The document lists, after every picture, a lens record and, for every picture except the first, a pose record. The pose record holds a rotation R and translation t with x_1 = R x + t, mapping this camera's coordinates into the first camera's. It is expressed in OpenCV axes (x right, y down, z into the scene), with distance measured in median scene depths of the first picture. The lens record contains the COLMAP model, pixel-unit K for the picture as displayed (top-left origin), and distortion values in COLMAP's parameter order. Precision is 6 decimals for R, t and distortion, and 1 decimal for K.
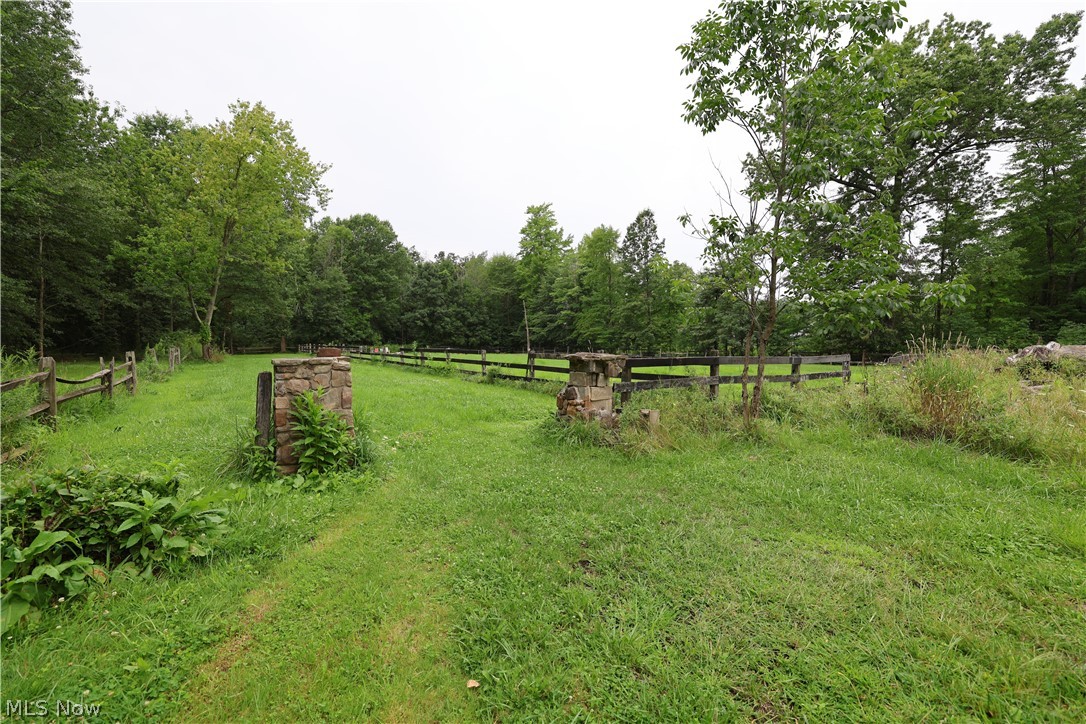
lens RADIAL K [[463.1, 0, 546.4], [0, 463.1, 359.8], [0, 0, 1]] dist [-0.041460, 0.013971]
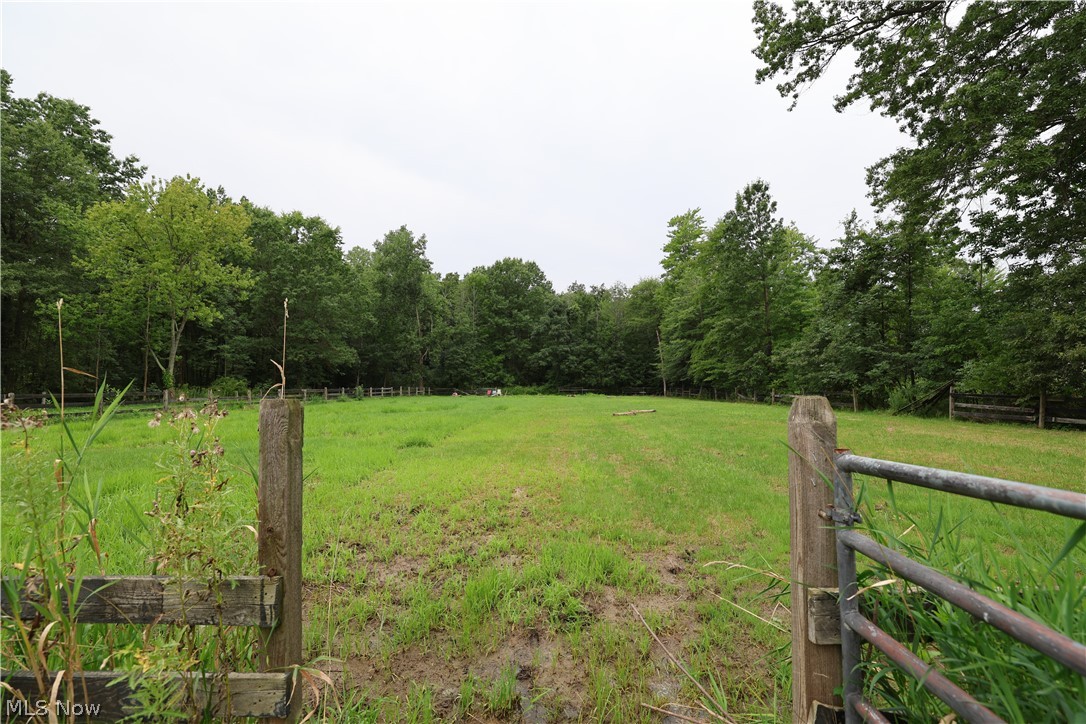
lens RADIAL K [[463.1, 0, 546.4], [0, 463.1, 359.8], [0, 0, 1]] dist [-0.041460, 0.013971]
pose [[0.815178, -0.042278, -0.577665, 0.267914], [-0.007013, 0.996539, -0.082831, -0.008066], [0.579168, 0.071573, 0.812060, 0.234016]]
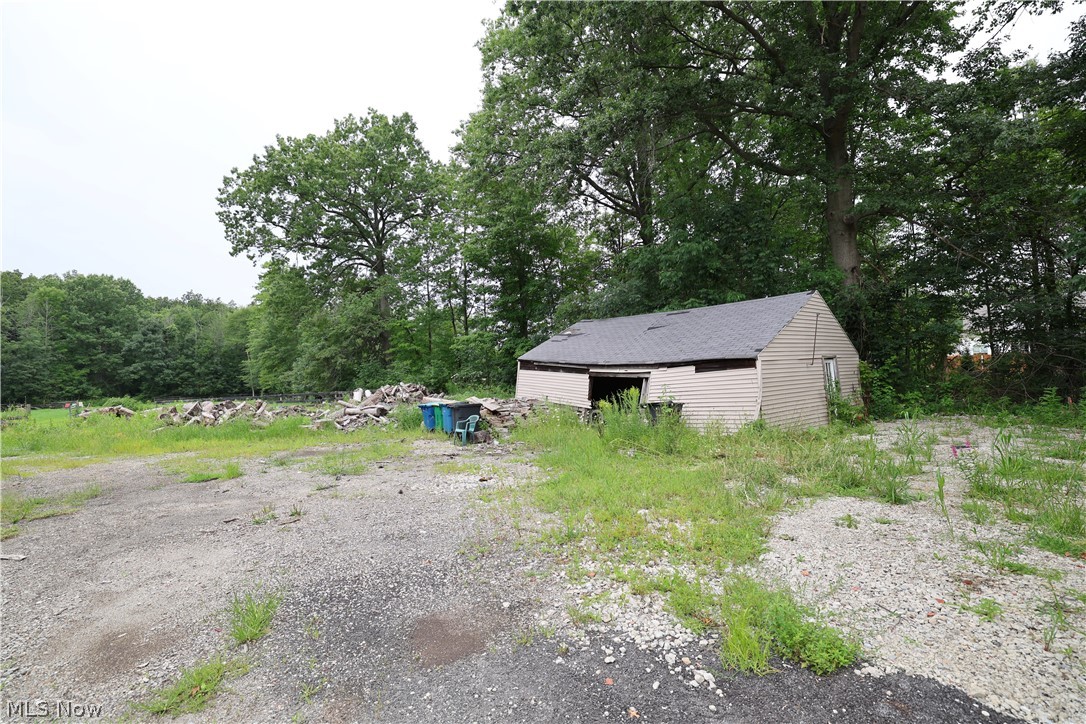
lens RADIAL K [[463.1, 0, 546.4], [0, 463.1, 359.8], [0, 0, 1]] dist [-0.041460, 0.013971]
pose [[0.996625, -0.044509, 0.068977, 0.579786], [0.049467, 0.996184, -0.071912, 0.003565], [-0.065512, 0.075082, 0.995023, -0.090779]]
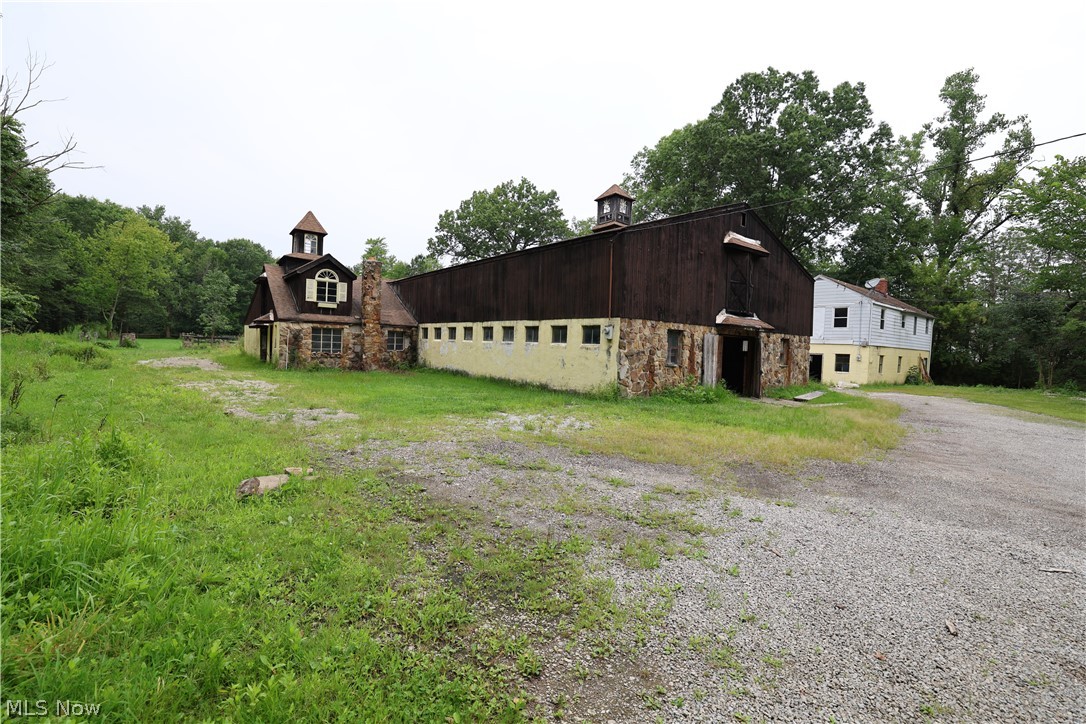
lens RADIAL K [[463.1, 0, 546.4], [0, 463.1, 359.8], [0, 0, 1]] dist [-0.041460, 0.013971]
pose [[0.990610, 0.027980, 0.133822, 0.345987], [-0.027974, 0.999607, -0.001929, 0.017762], [-0.133823, -0.001833, 0.991004, -0.473110]]
